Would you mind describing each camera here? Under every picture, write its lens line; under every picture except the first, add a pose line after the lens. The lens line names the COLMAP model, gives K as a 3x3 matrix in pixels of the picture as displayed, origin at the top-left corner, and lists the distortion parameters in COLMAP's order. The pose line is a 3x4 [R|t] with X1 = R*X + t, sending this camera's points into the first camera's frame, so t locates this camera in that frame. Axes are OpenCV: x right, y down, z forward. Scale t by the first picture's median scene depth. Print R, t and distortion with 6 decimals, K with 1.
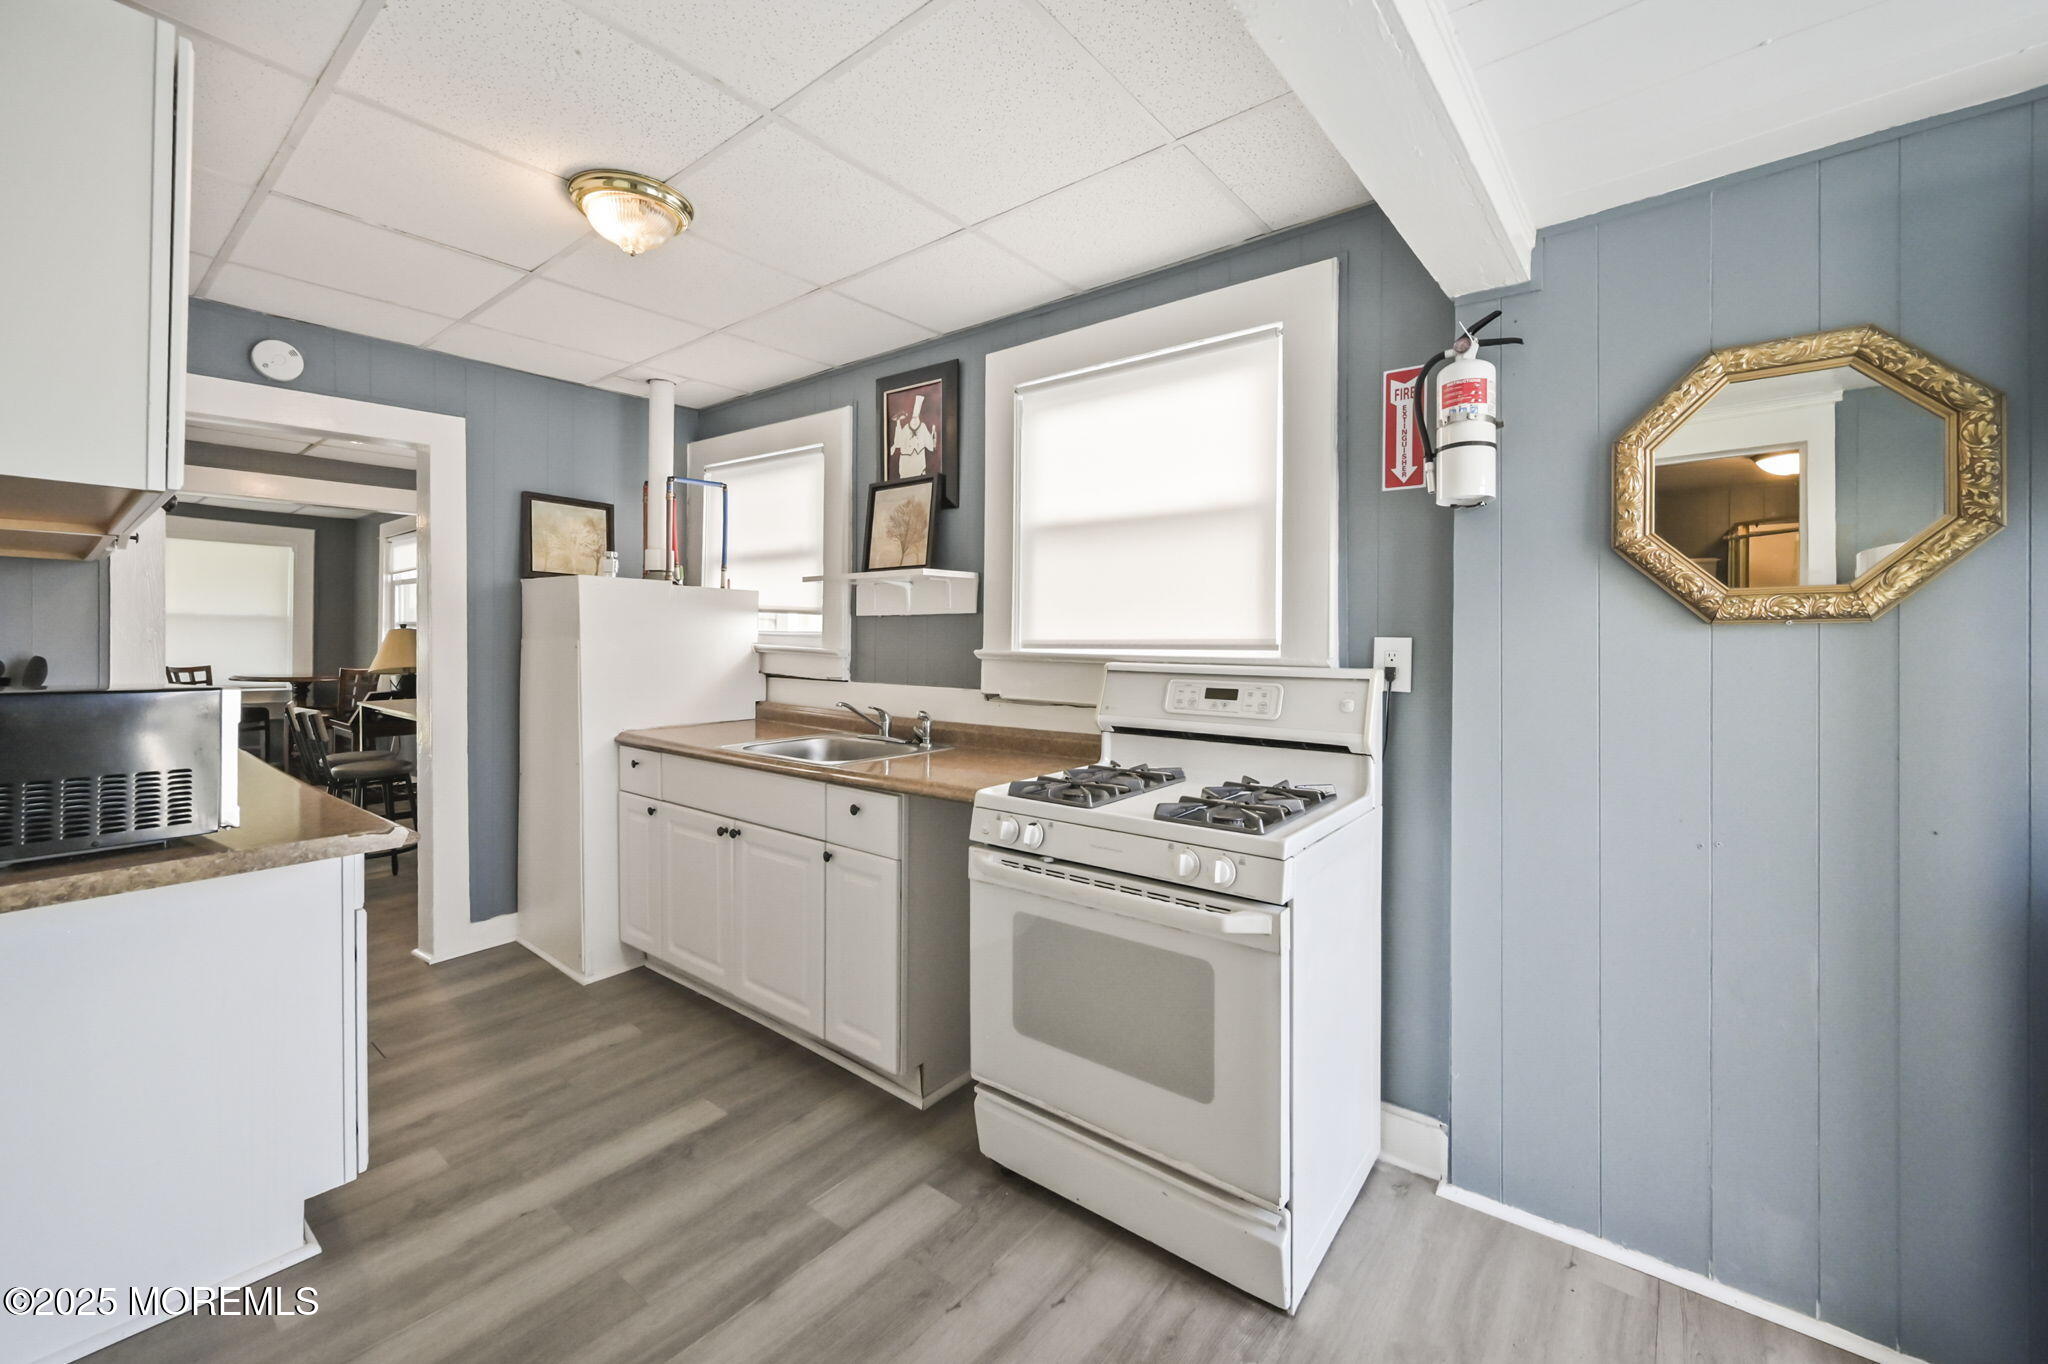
lens RADIAL K [[828.4, 0, 1055.4], [0, 828.4, 637.6], [0, 0, 1]] dist [0.002009, 0.000060]
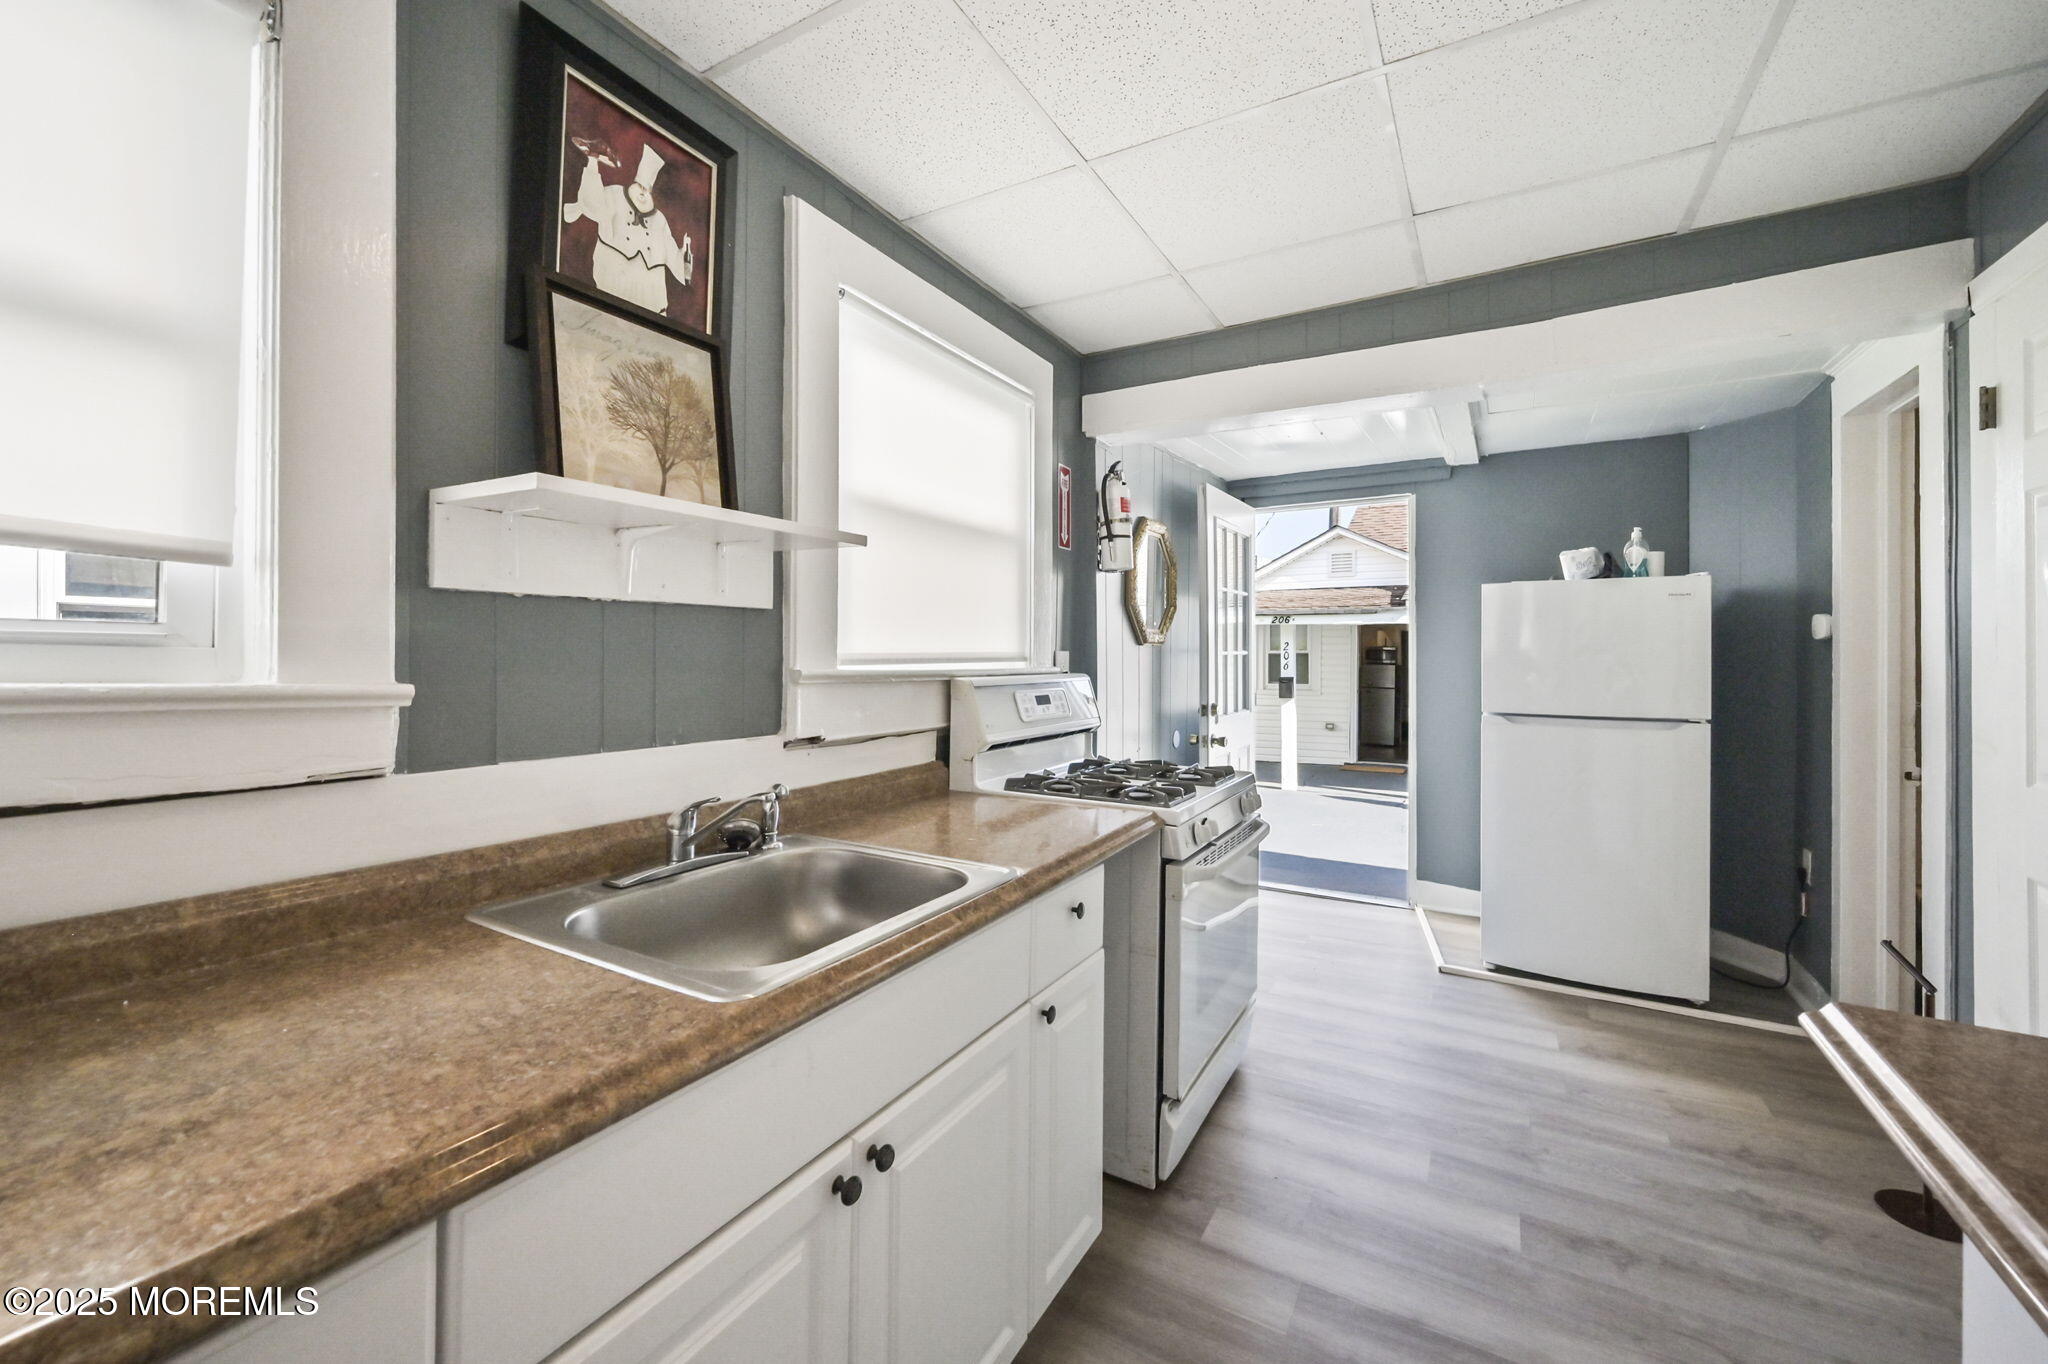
lens RADIAL K [[828.4, 0, 1029.0], [0, 828.4, 648.6], [0, 0, 1]] dist [0.002009, 0.000060]
pose [[-0.133141, 0.000844, 0.991097, -0.682970], [-0.008380, 0.999963, -0.001977, -0.000712], [-0.991062, -0.008568, -0.133129, 0.853485]]
